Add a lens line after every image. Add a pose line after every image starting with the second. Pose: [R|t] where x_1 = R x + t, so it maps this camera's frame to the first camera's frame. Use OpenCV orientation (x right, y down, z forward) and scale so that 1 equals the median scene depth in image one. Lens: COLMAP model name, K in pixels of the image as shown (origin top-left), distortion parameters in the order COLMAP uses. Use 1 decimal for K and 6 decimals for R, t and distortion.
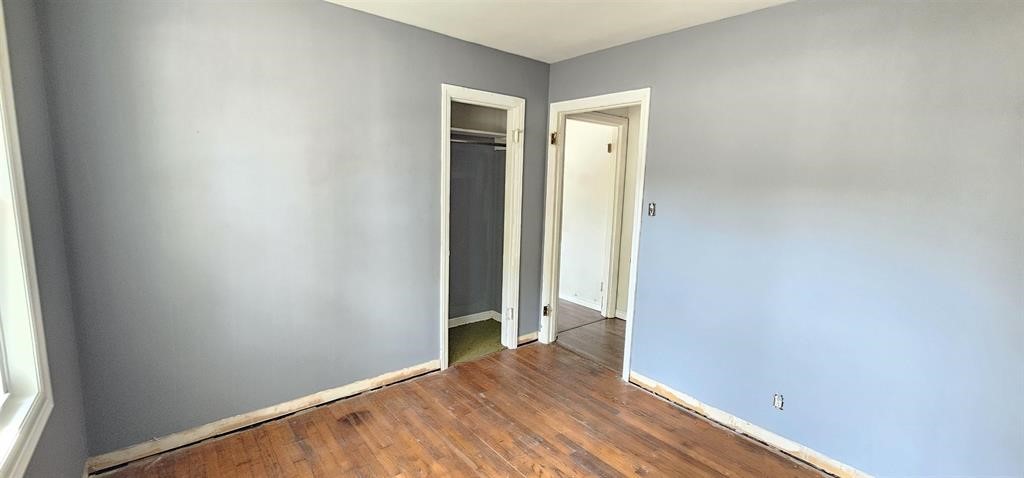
lens RADIAL K [[418.9, 0, 511.7], [0, 418.9, 236.3], [0, 0, 1]] dist [0.003042, 0.001100]
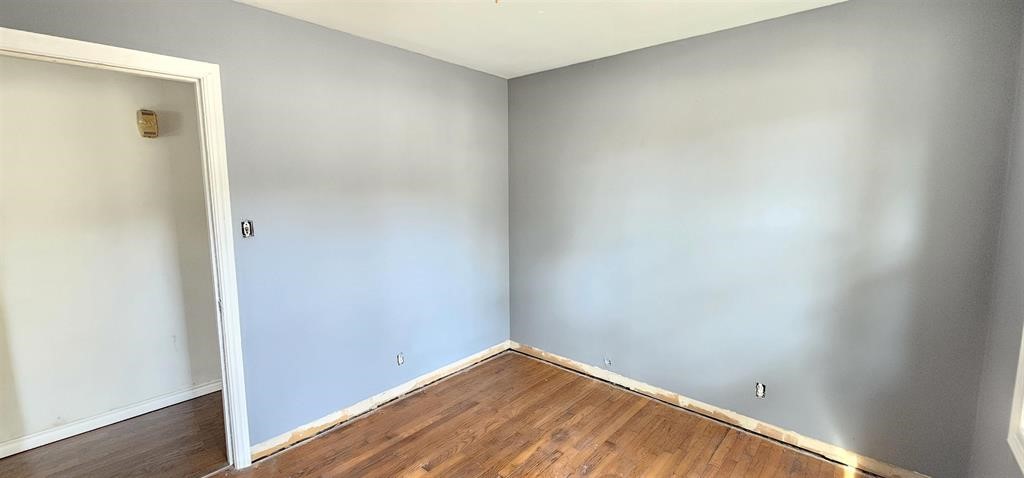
lens RADIAL K [[418.9, 0, 508.6], [0, 418.9, 237.8], [0, 0, 1]] dist [0.003042, 0.001100]
pose [[-0.150354, -0.140808, 0.978553, -0.530180], [0.154339, 0.974326, 0.163914, -0.107274], [-0.976511, 0.175674, -0.124761, 0.671126]]
